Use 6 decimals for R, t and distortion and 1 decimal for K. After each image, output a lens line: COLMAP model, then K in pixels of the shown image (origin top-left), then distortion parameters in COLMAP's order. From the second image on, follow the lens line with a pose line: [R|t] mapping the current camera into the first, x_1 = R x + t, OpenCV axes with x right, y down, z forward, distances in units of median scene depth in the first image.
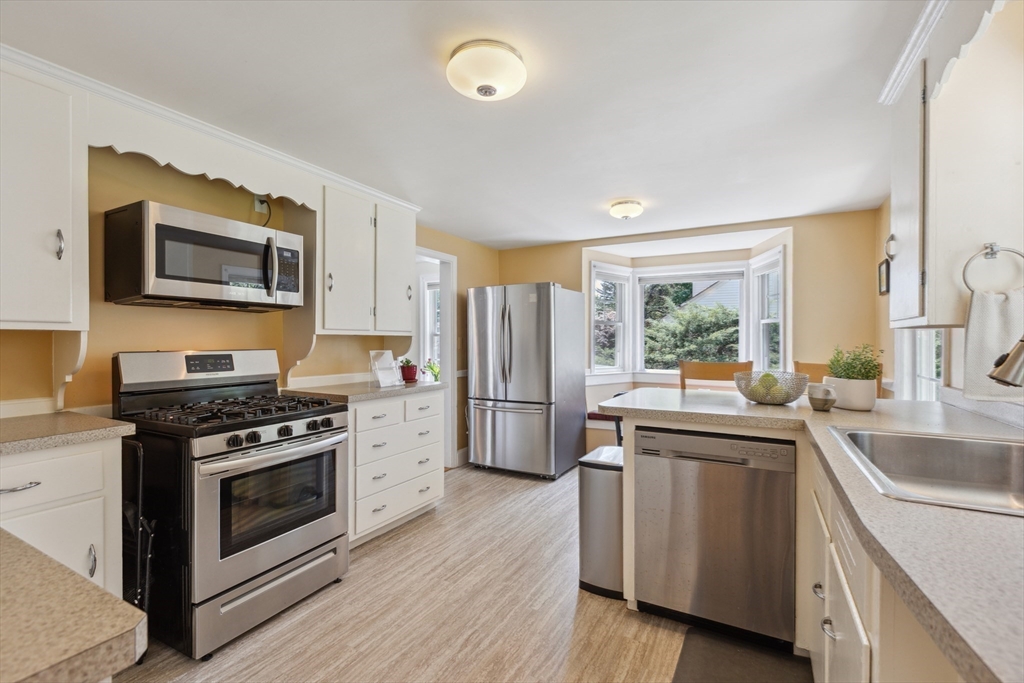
lens RADIAL K [[457.2, 0, 512.0], [0, 457.2, 341.5], [0, 0, 1]] dist [-0.000186, 0.000630]
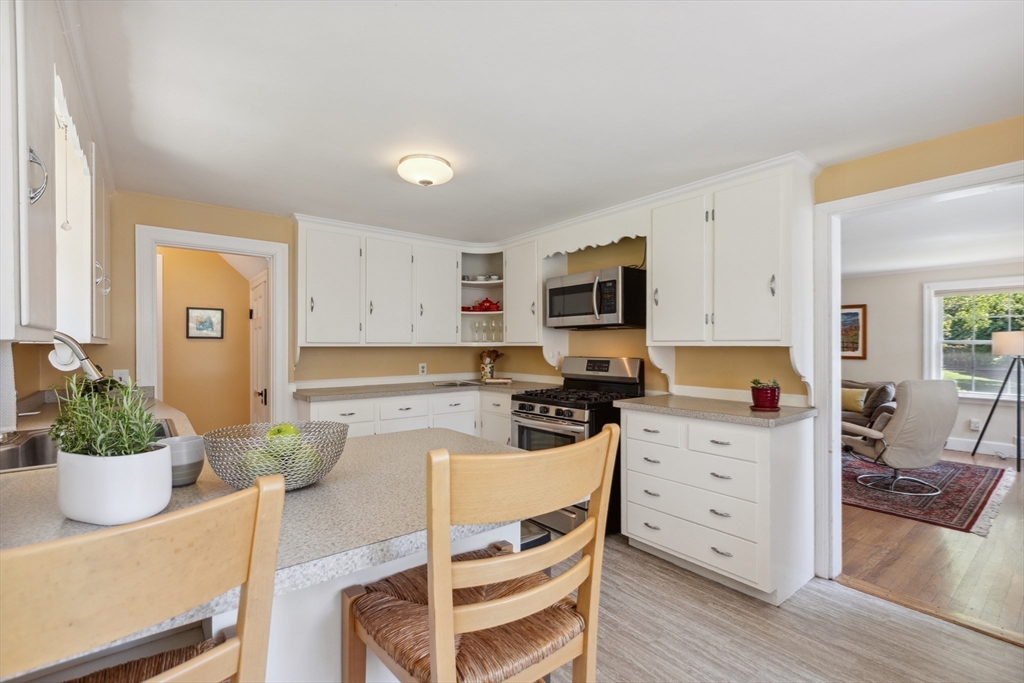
lens RADIAL K [[457.2, 0, 512.0], [0, 457.2, 341.5], [0, 0, 1]] dist [-0.000186, 0.000630]
pose [[-0.386534, -0.005638, -0.922258, 0.720892], [0.001446, 0.999976, -0.006719, -0.019257], [0.922274, -0.003930, -0.386517, 1.106782]]
